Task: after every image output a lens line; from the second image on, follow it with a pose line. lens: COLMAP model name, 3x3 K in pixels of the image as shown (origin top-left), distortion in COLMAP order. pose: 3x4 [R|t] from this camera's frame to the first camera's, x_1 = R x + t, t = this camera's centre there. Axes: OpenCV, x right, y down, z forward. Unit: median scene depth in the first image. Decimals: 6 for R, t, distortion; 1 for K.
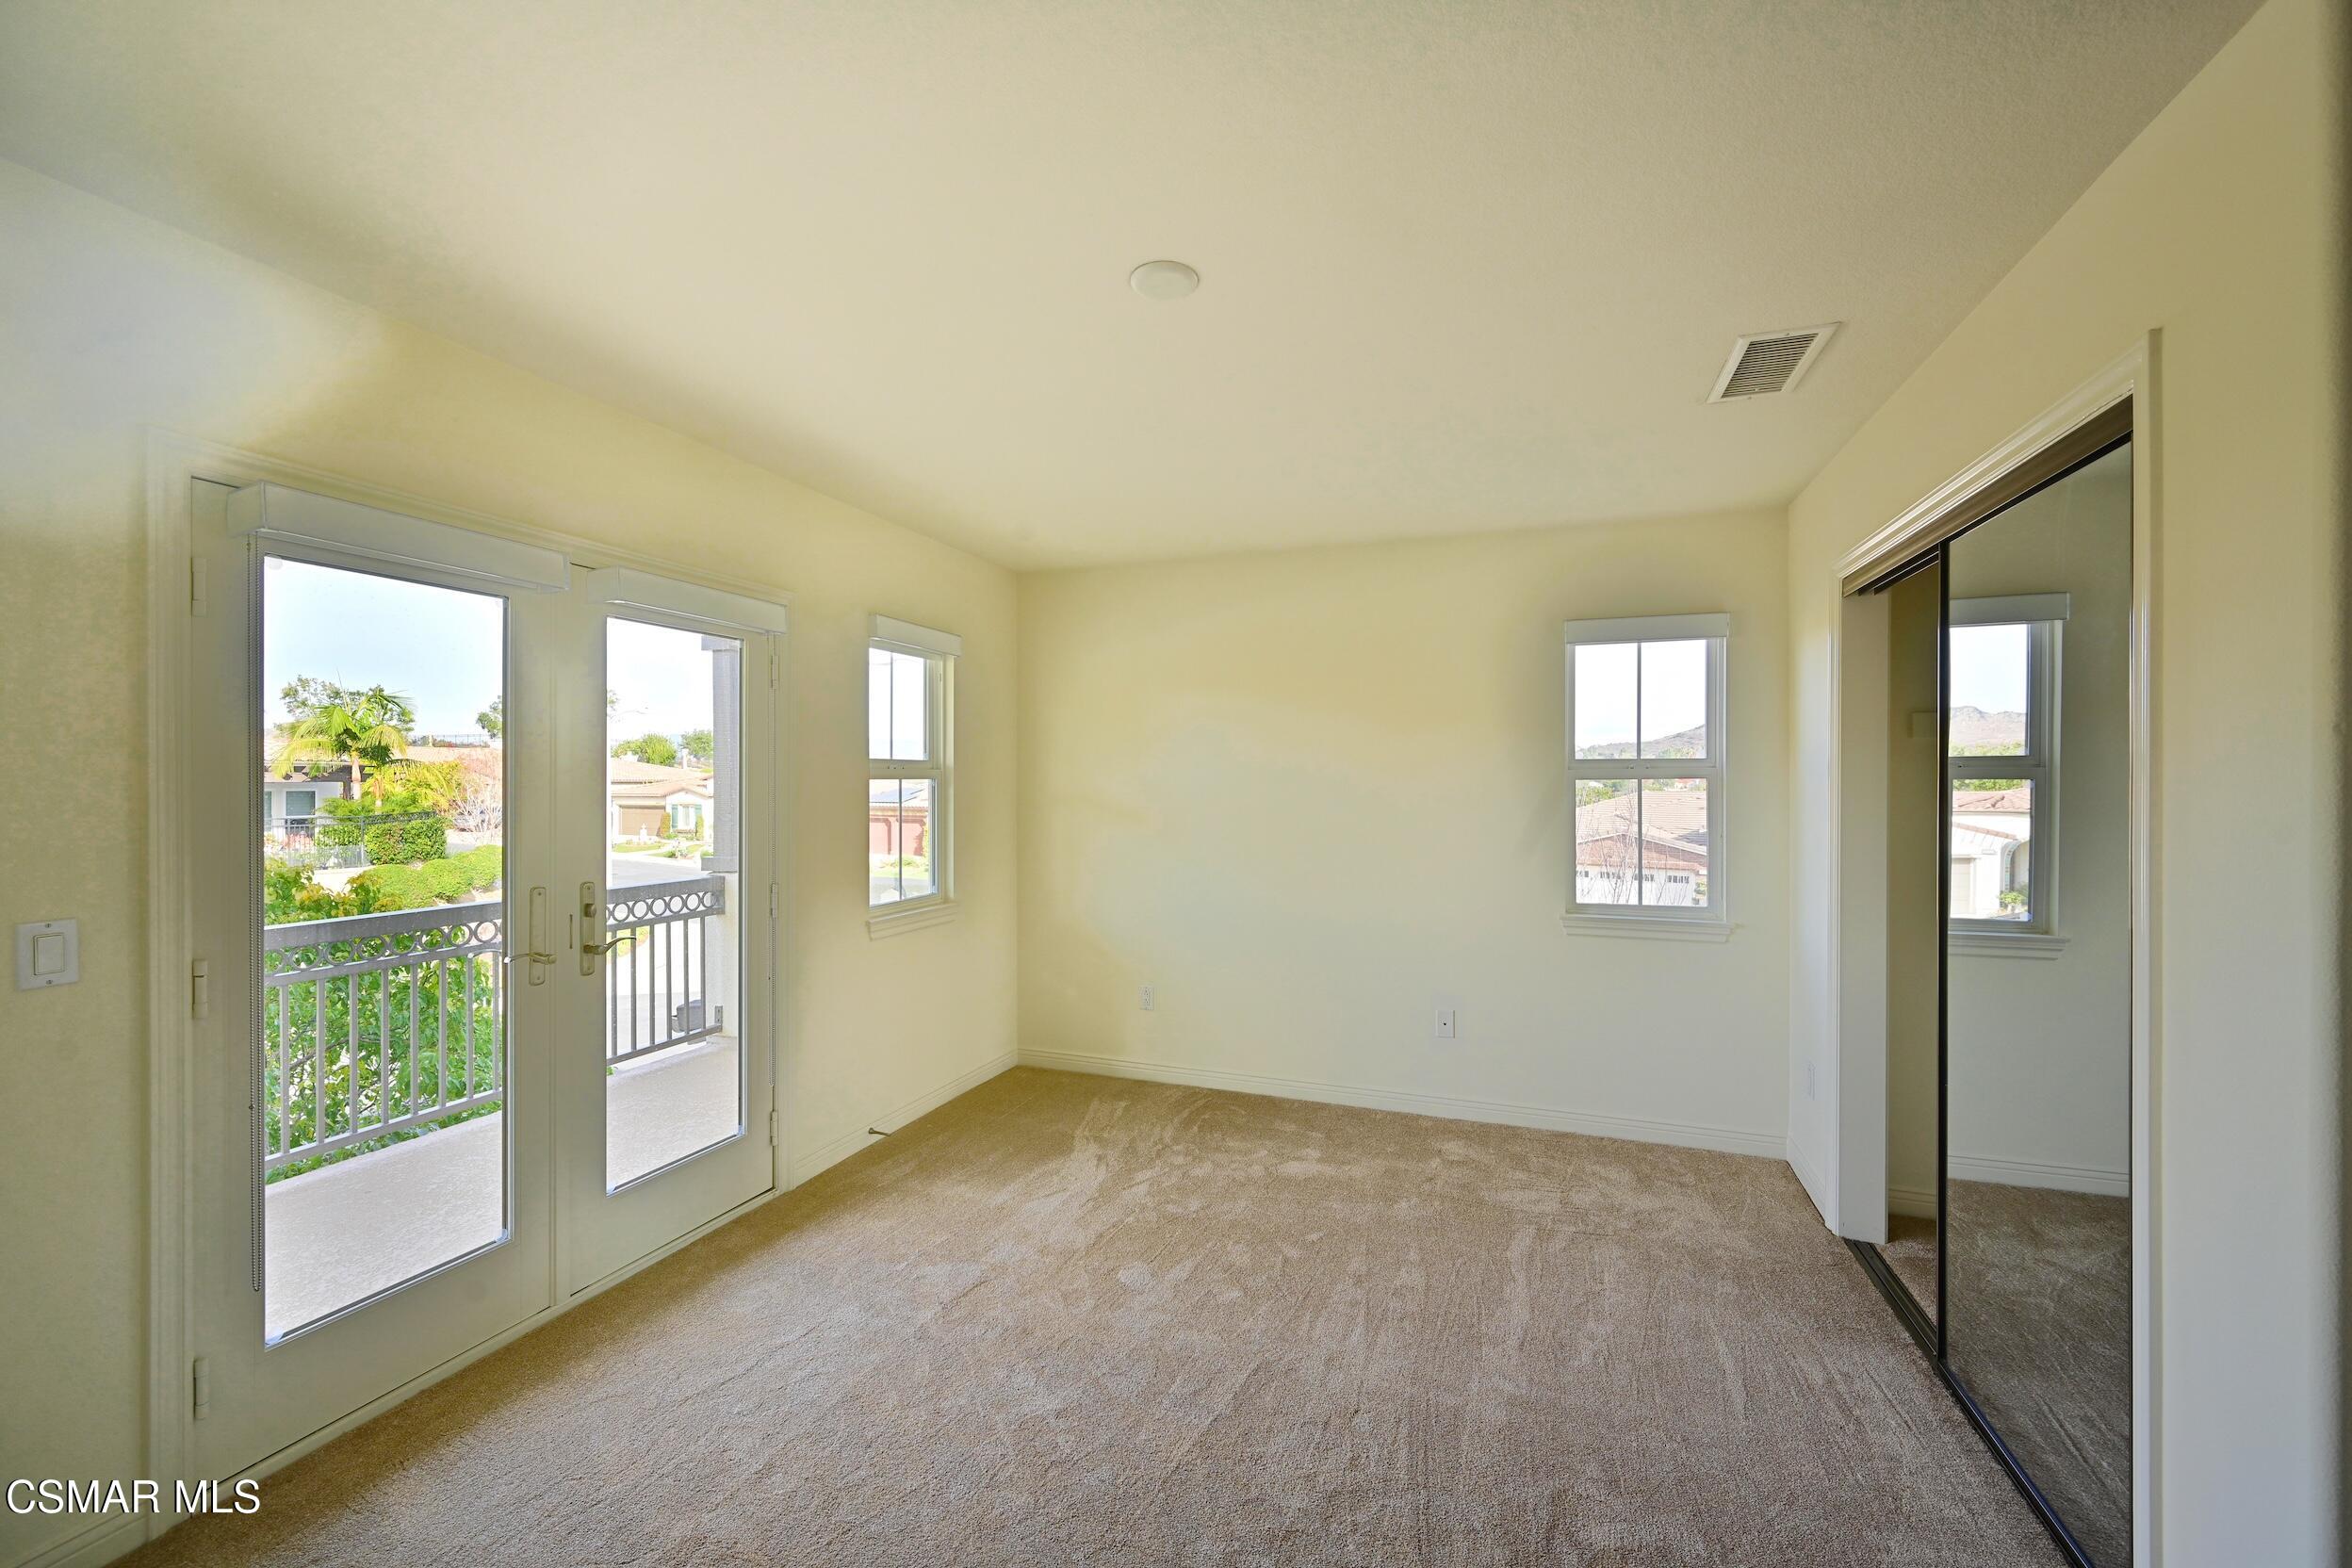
lens RADIAL K [[929.8, 0, 1176.5], [0, 929.8, 785.0], [0, 0, 1]] dist [-0.000169, -0.000340]
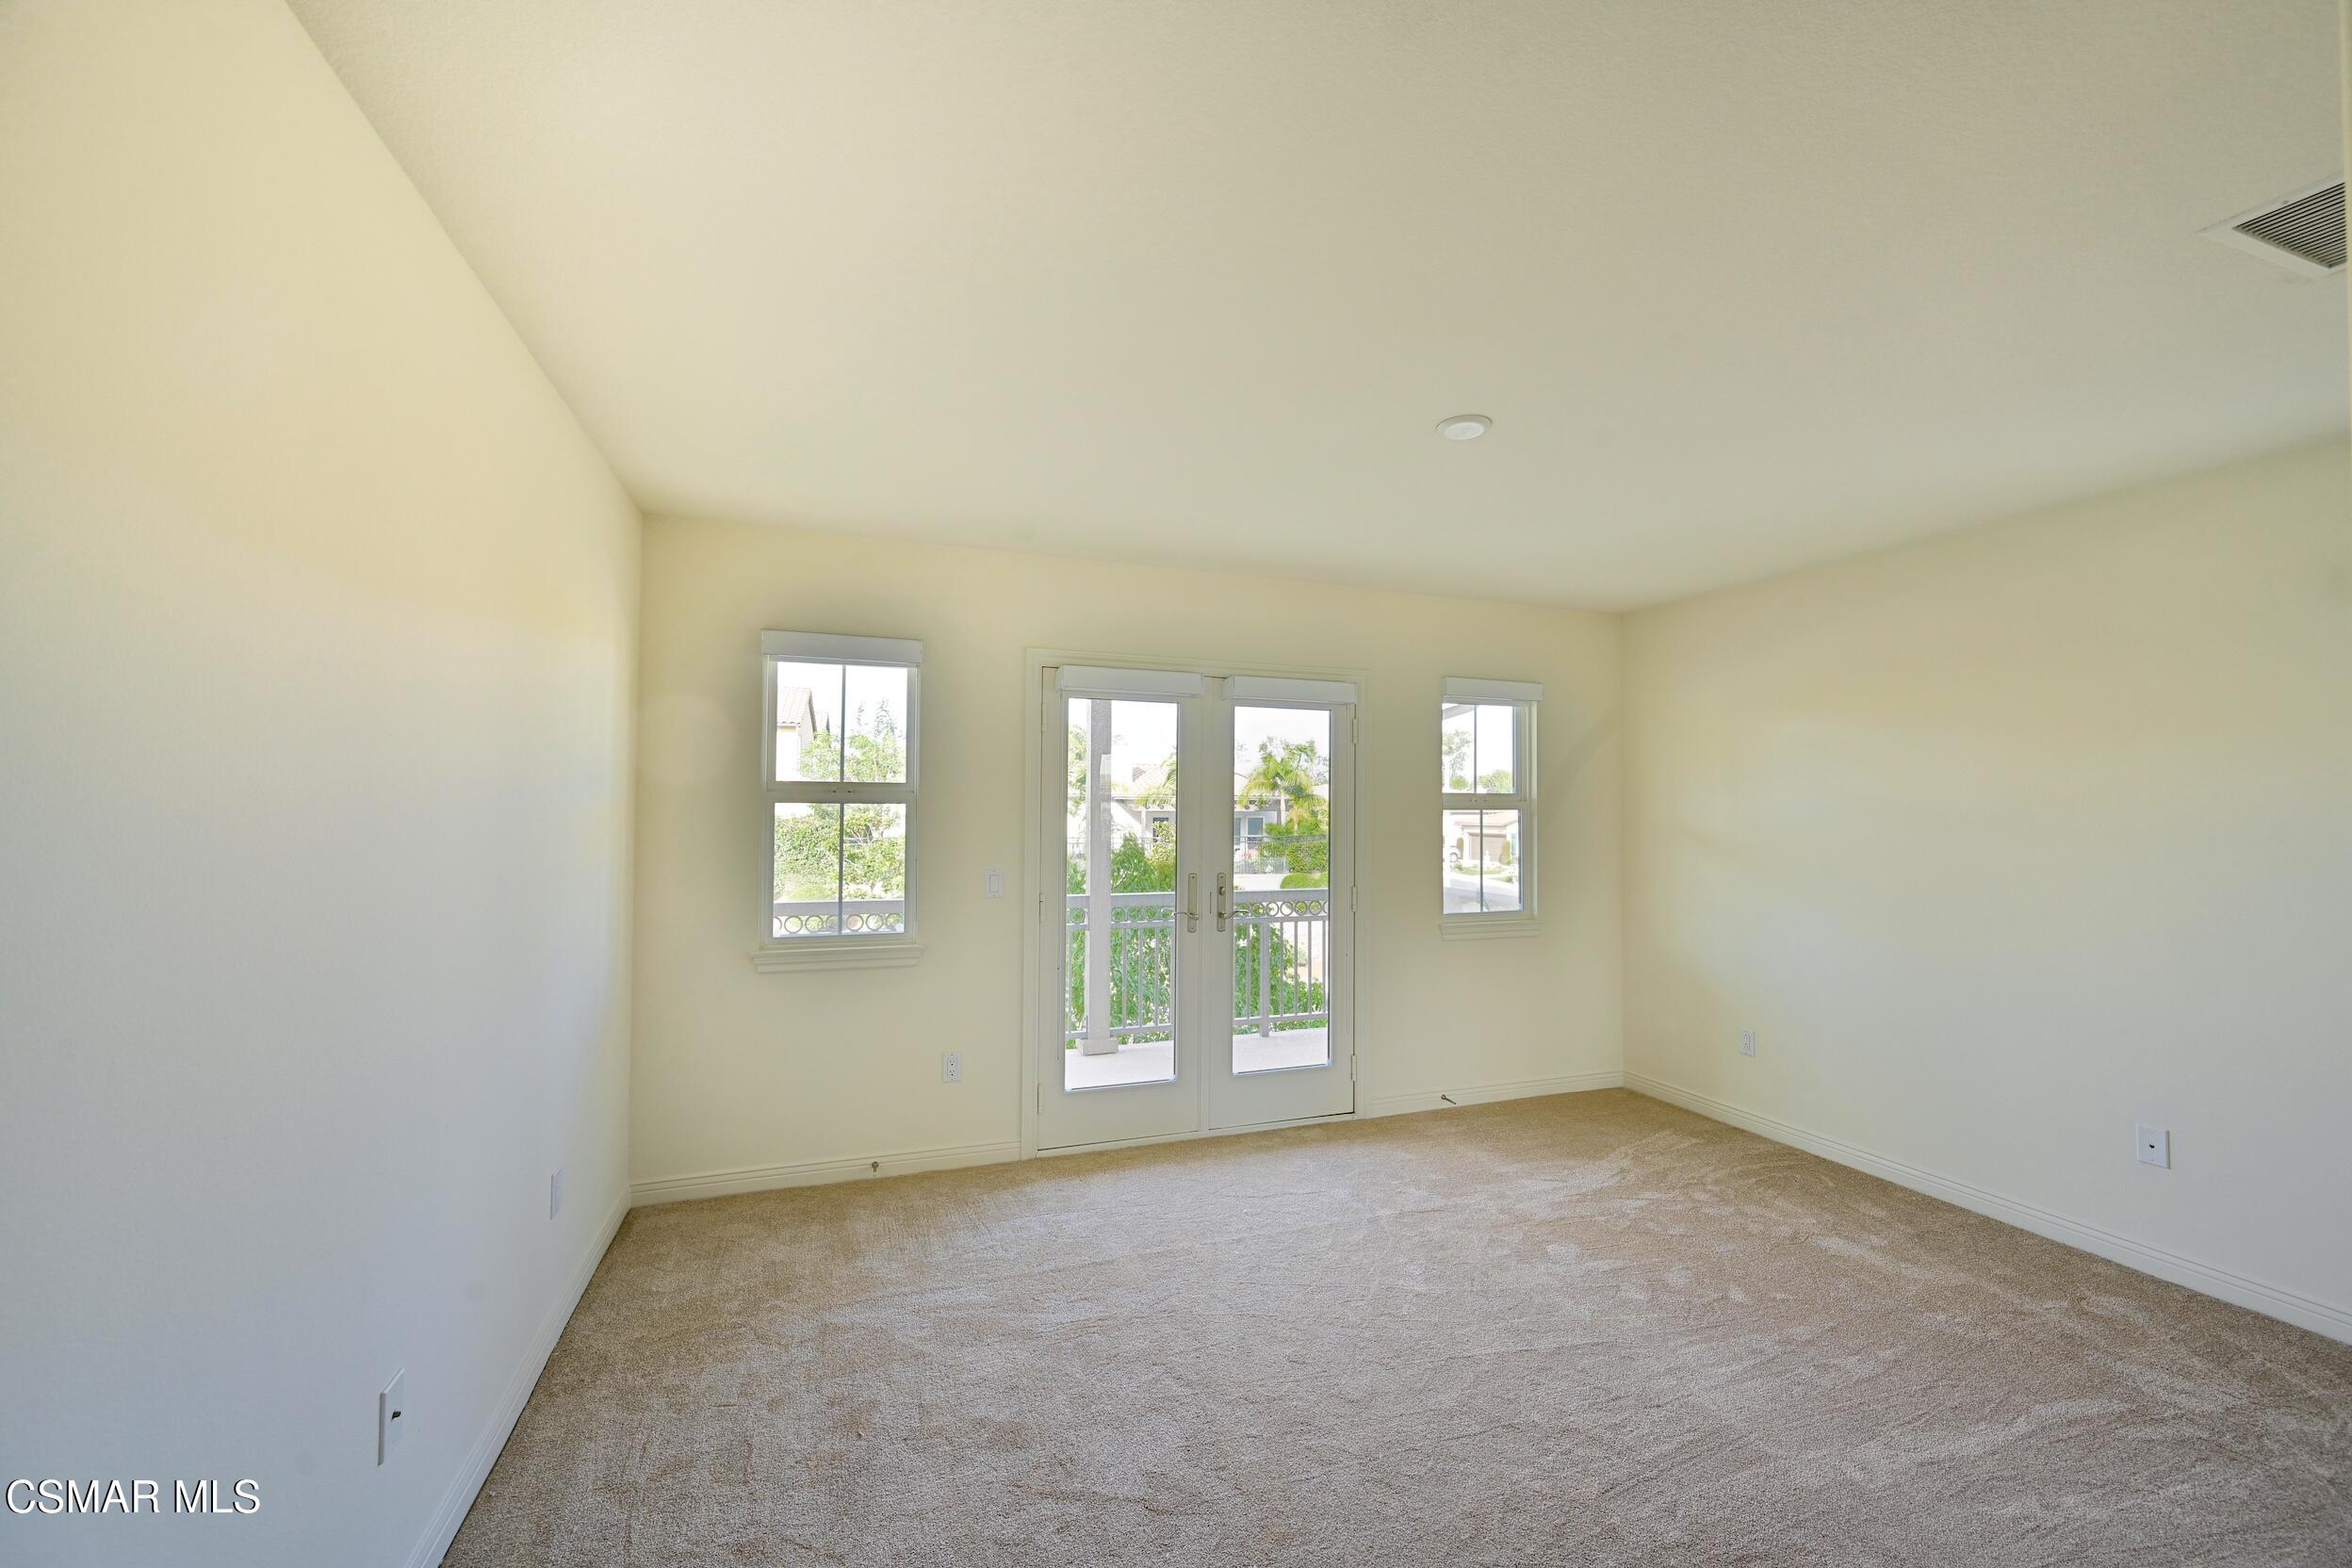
lens RADIAL K [[929.8, 0, 1177.4], [0, 929.8, 788.2], [0, 0, 1]] dist [-0.000169, -0.000340]
pose [[0.650436, -0.014322, -0.759426, 0.383097], [-0.008661, 0.999617, -0.026270, 0.000552], [0.759511, 0.023665, 0.650063, -0.072856]]
